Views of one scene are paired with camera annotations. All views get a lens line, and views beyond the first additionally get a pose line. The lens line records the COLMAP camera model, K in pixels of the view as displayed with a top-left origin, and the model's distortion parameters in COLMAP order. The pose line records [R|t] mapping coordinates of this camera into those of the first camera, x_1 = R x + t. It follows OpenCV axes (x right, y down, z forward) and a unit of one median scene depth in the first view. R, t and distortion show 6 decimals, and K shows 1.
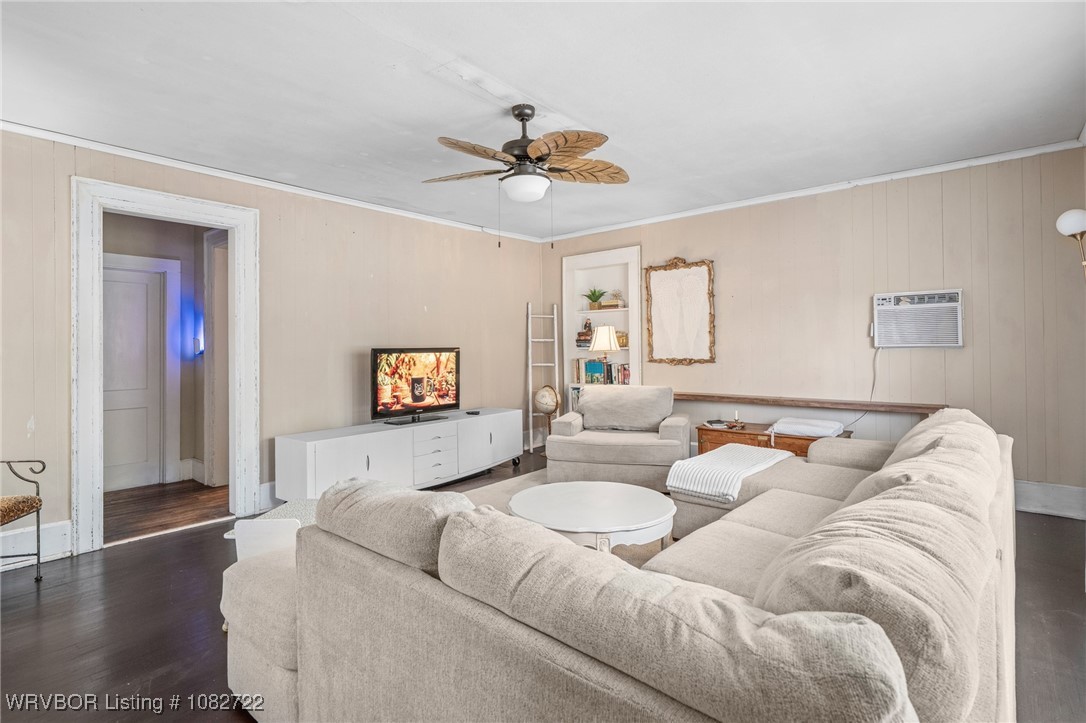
lens RADIAL K [[541.7, 0, 543.4], [0, 541.7, 346.5], [0, 0, 1]] dist [-0.000635, -0.000009]
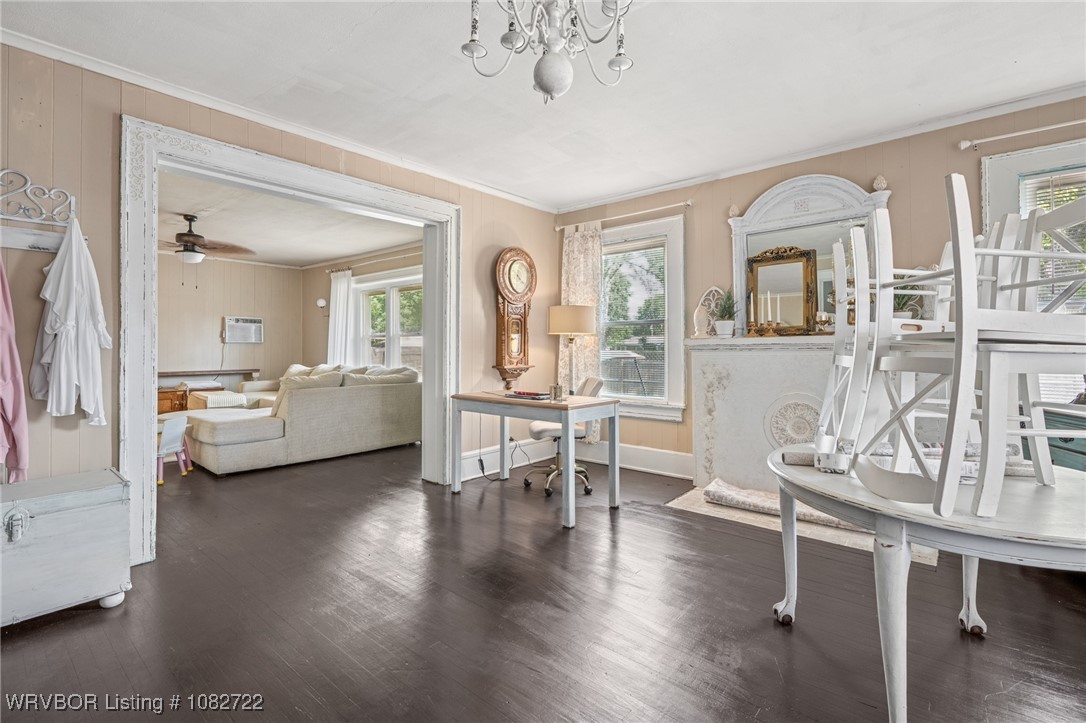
lens RADIAL K [[501.8, 0, 544.9], [0, 501.8, 346.9], [0, 0, 1]] dist [-0.001398, -0.000193]
pose [[0.014954, 0.010418, 0.999834, -1.000932], [-0.004706, 0.999935, -0.010349, 0.024731], [-0.999877, -0.004551, 0.015002, -0.177066]]
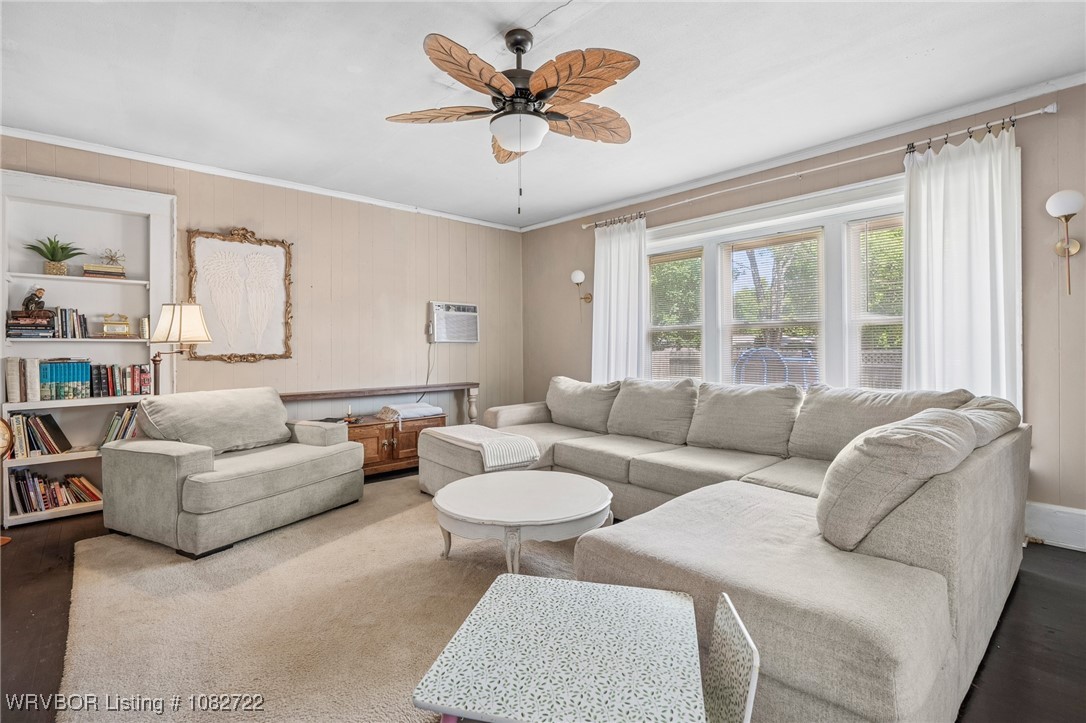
lens RADIAL K [[504.2, 0, 547.8], [0, 504.2, 355.4], [0, 0, 1]] dist [0.000619, 0.000426]
pose [[0.131909, -0.005214, 0.991248, -0.441655], [0.003307, 0.999983, 0.004820, 0.022403], [-0.991256, 0.002642, 0.131924, 0.459639]]
